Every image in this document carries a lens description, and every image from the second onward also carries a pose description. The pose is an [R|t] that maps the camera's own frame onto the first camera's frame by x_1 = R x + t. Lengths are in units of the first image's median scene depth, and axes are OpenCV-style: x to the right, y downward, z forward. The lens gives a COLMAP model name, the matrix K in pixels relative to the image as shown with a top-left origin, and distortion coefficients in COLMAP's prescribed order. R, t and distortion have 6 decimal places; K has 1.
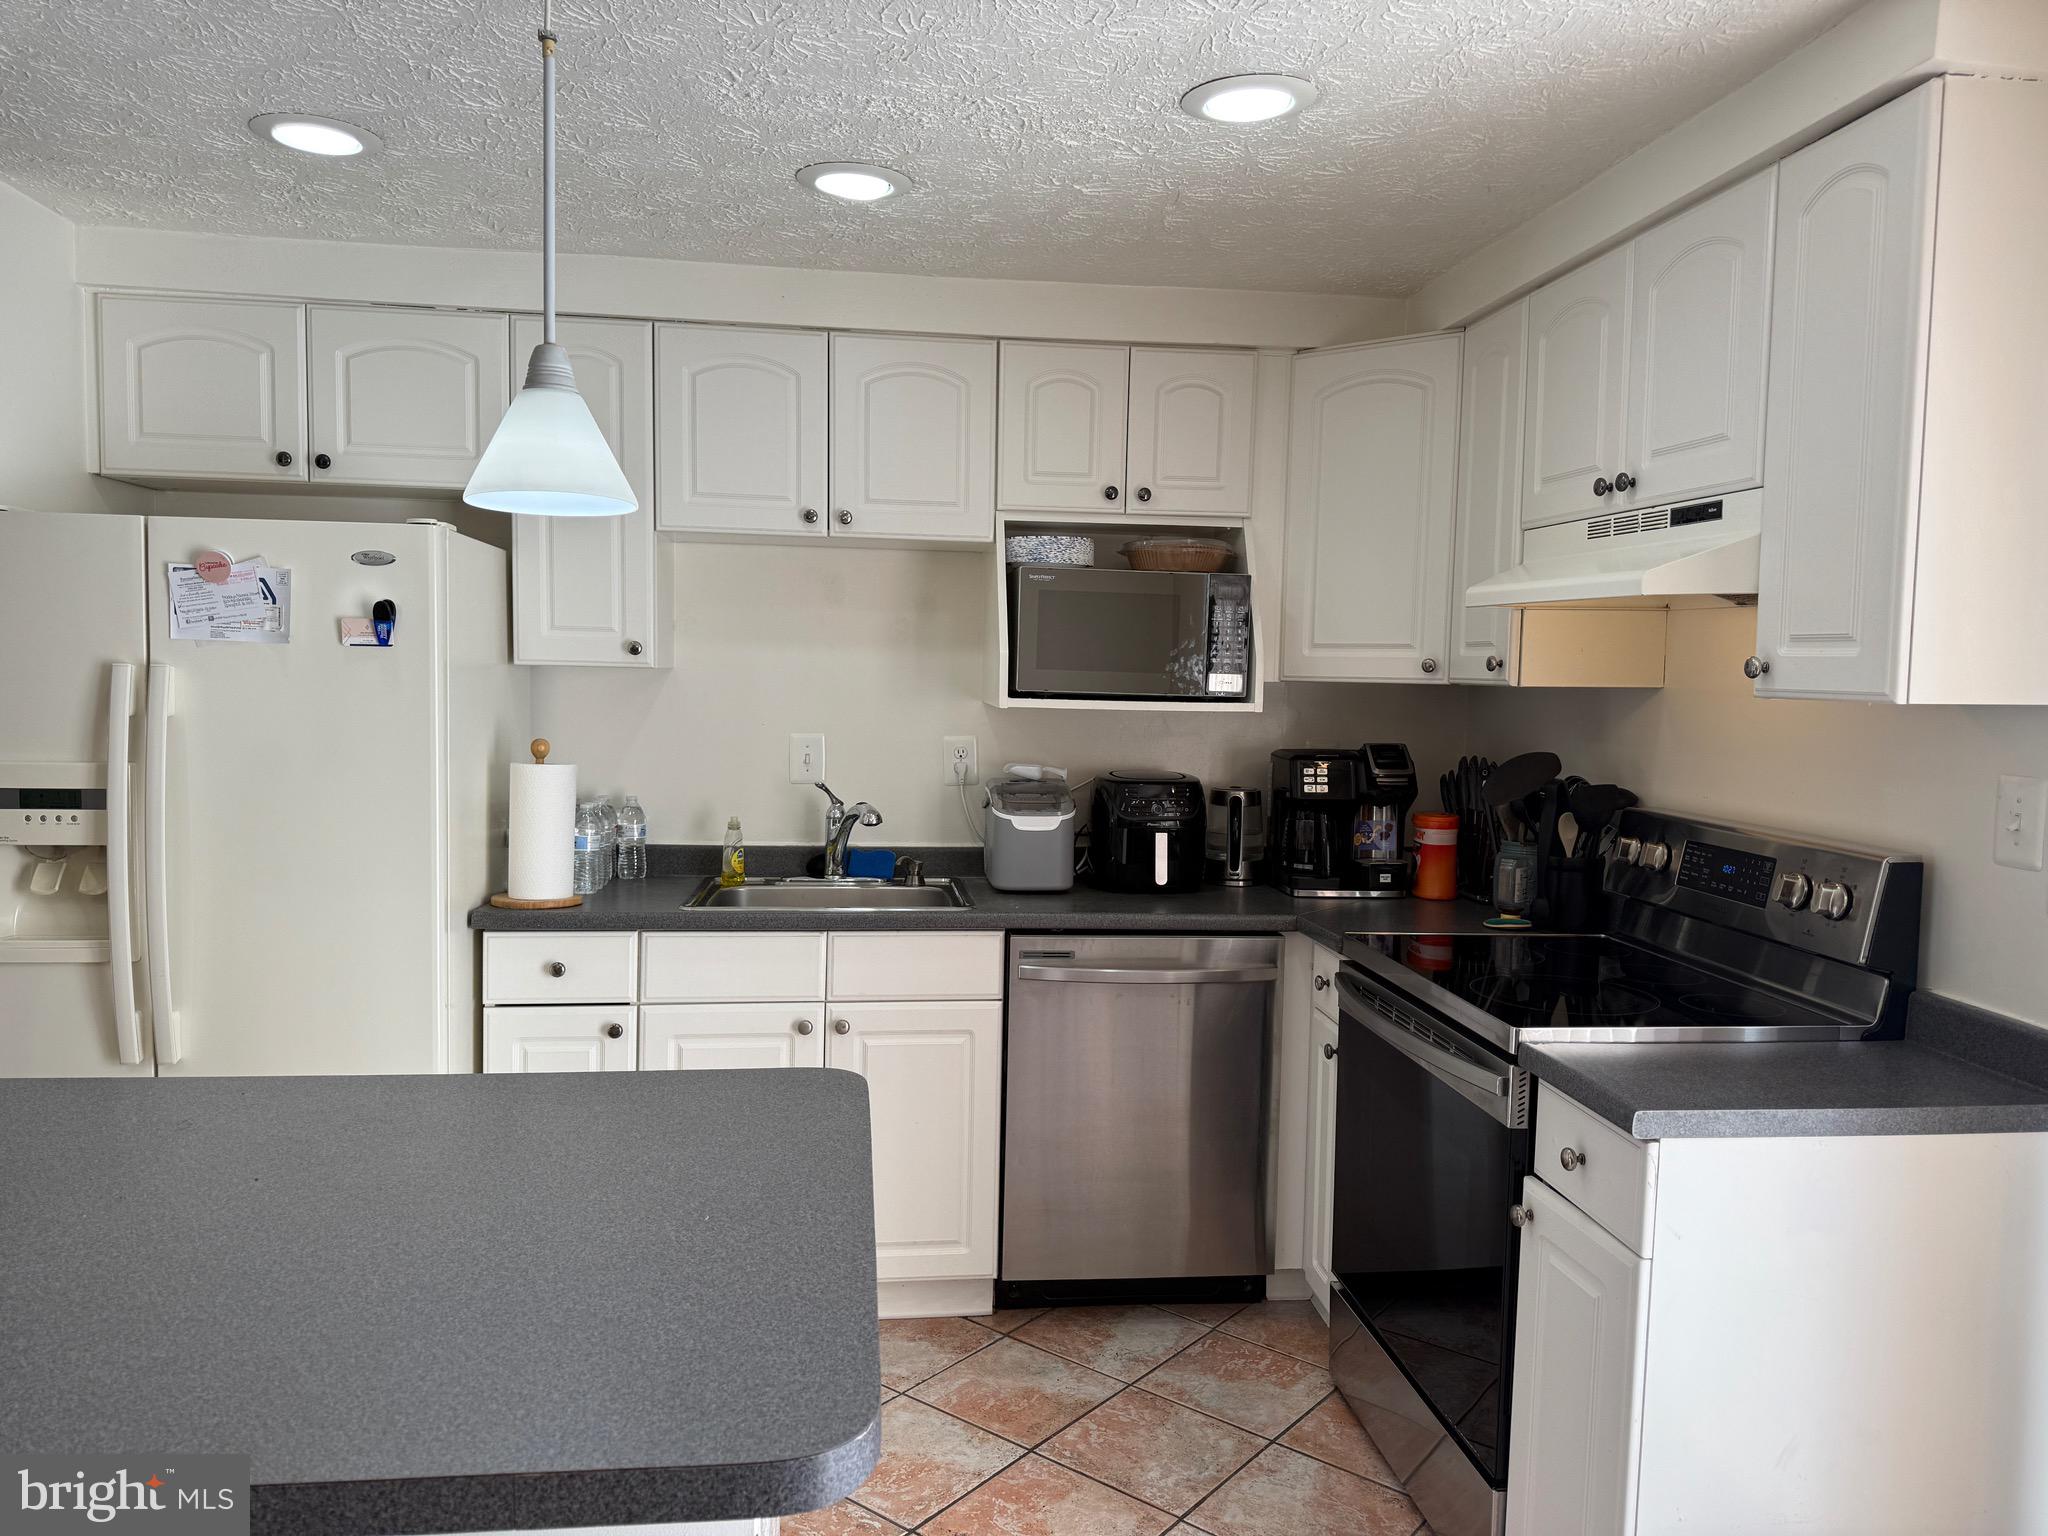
lens RADIAL K [[1426.2, 0, 1030.2], [0, 1426.2, 772.6], [0, 0, 1]] dist [0.152115, -0.280864]
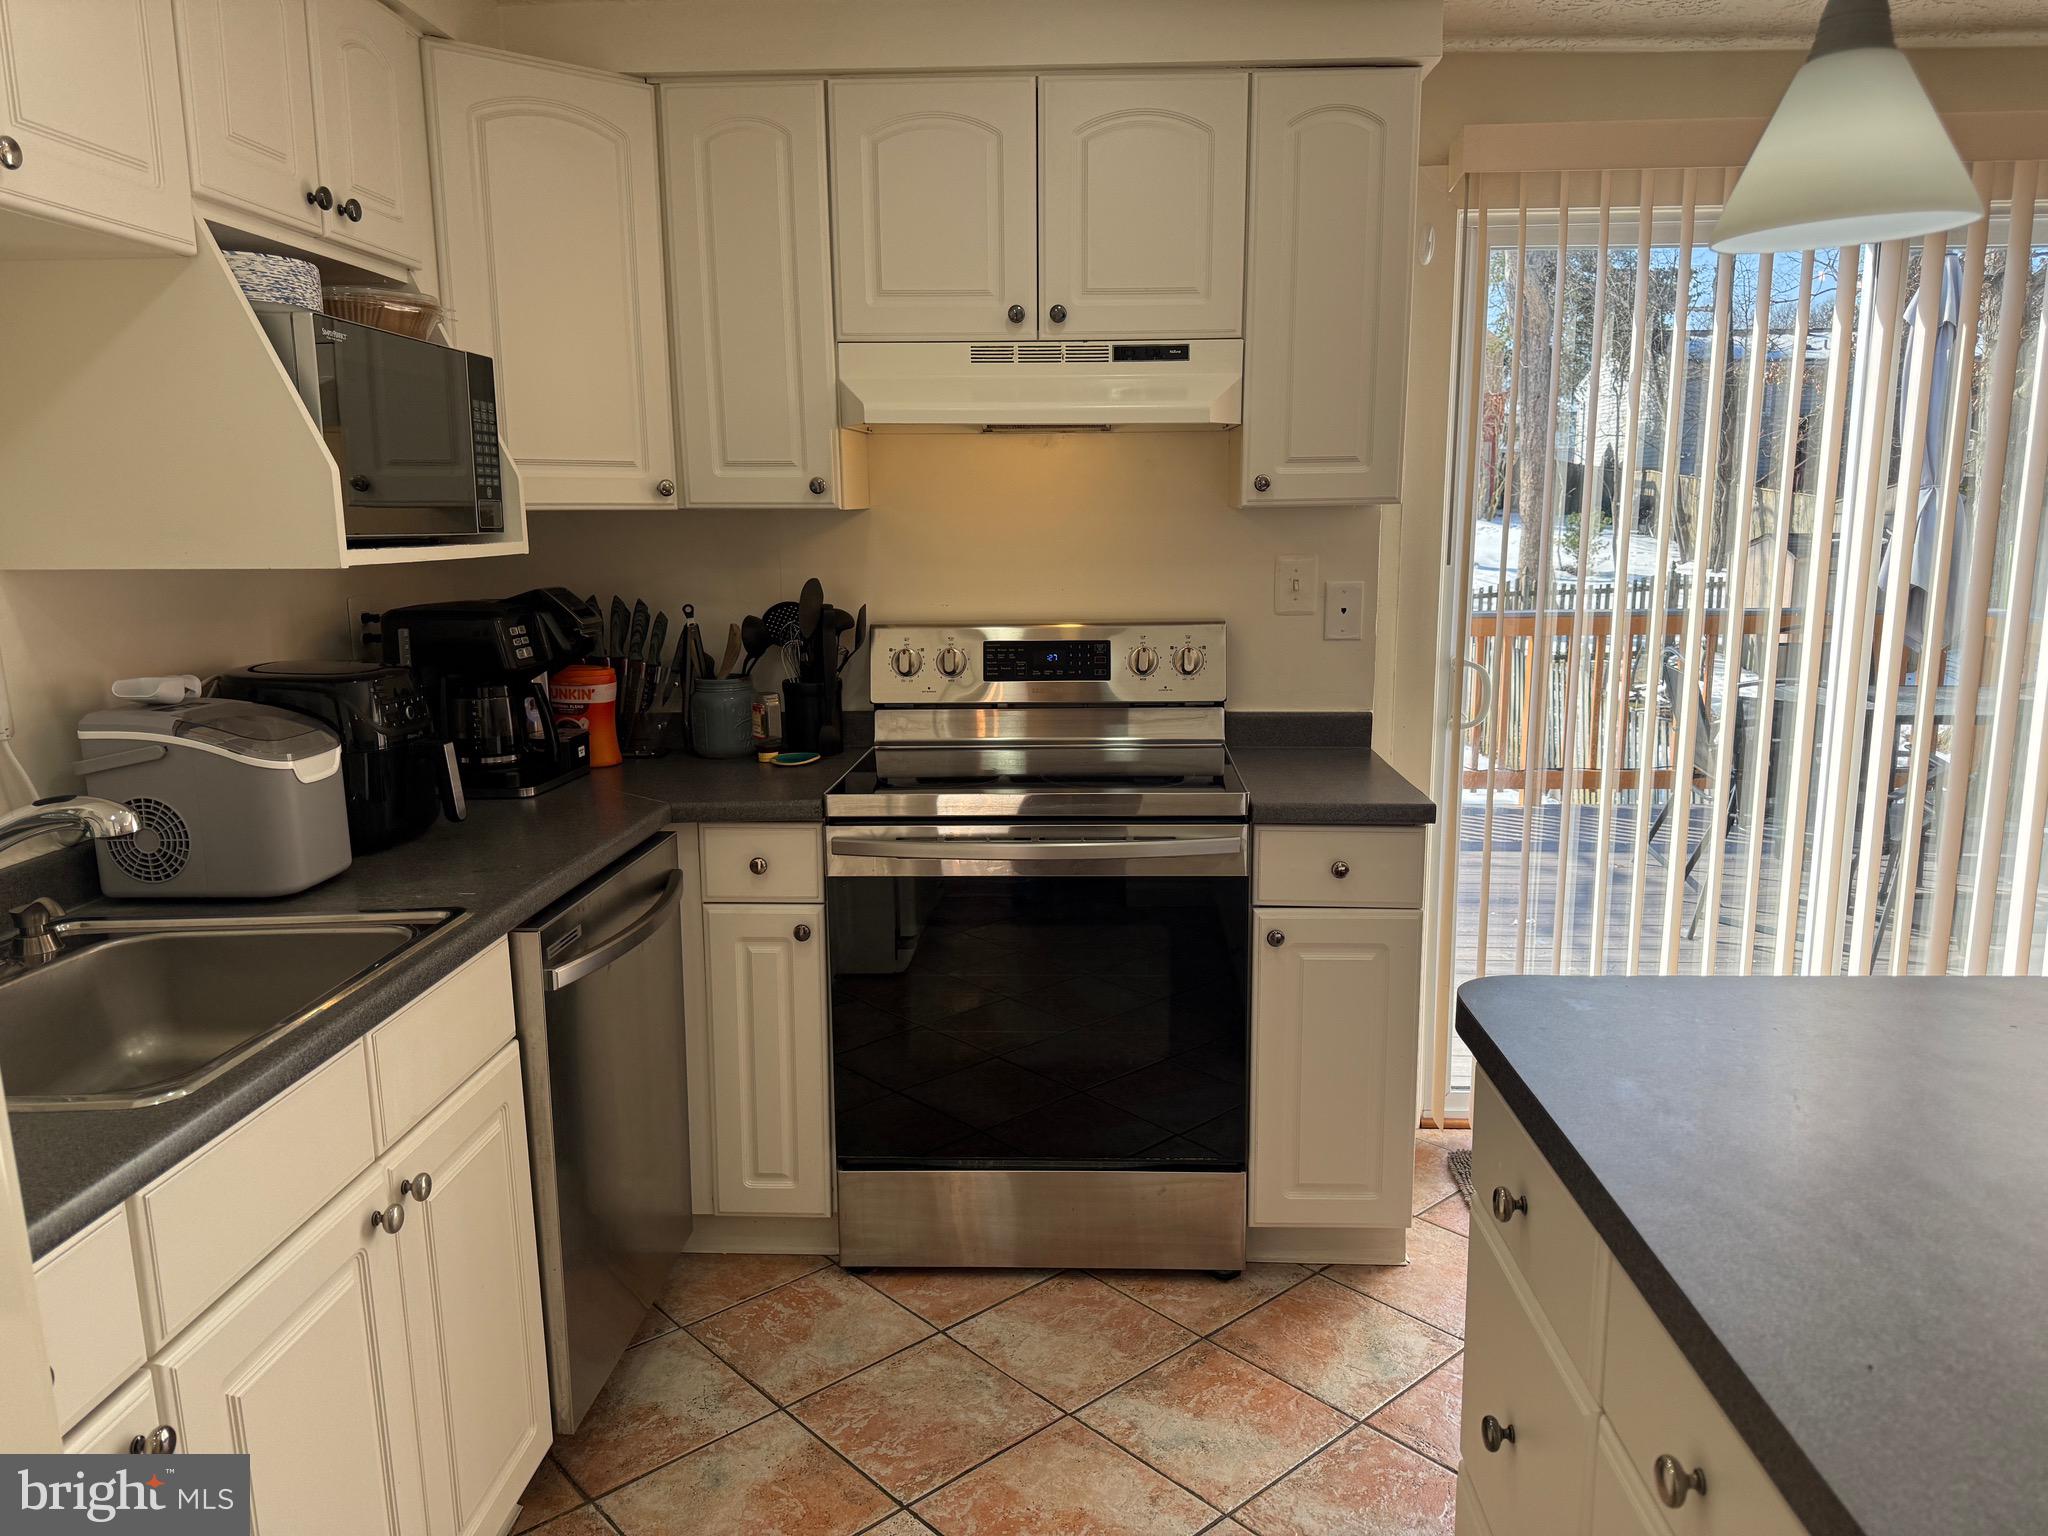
lens RADIAL K [[1436.8, 0, 1032.5], [0, 1436.8, 782.6], [0, 0, 1]] dist [0.154748, -0.263293]
pose [[0.164214, -0.207149, 0.964429, -0.567529], [0.087191, 0.976923, 0.194987, -0.054087], [-0.982564, 0.052070, 0.178486, 0.652758]]
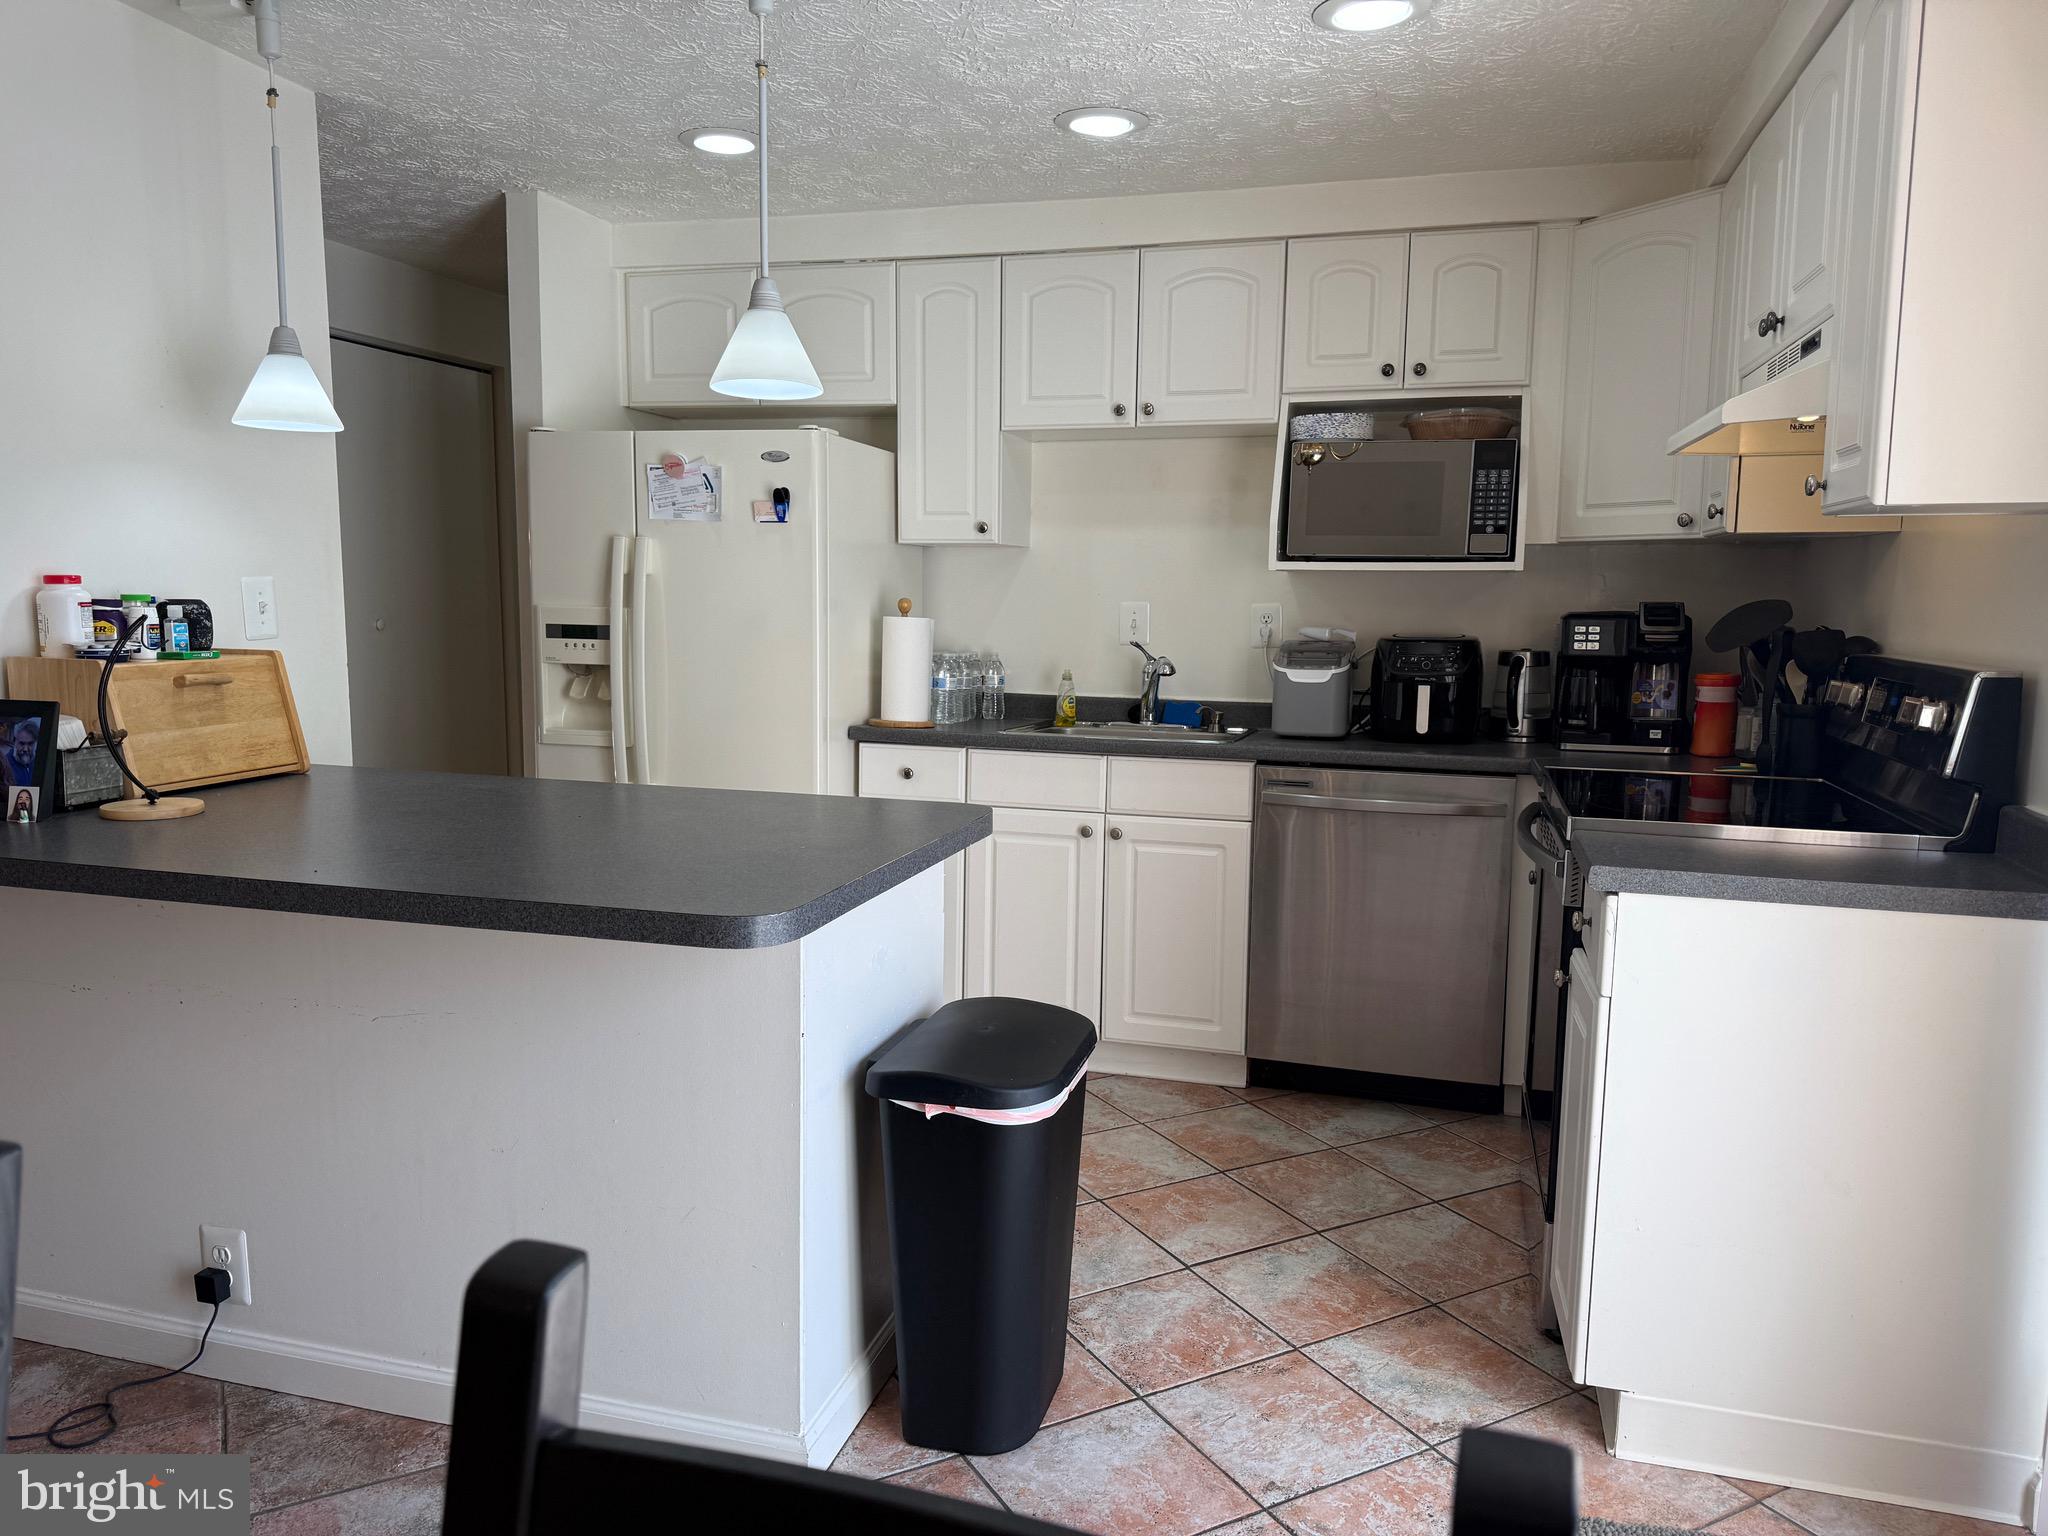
lens RADIAL K [[1426.2, 0, 1030.2], [0, 1426.2, 772.6], [0, 0, 1]] dist [0.152115, -0.280864]
pose [[0.920944, 0.040376, -0.387597, 0.260526], [-0.022702, 0.998488, 0.050073, 0.064556], [0.389032, -0.037315, 0.920468, -0.135860]]
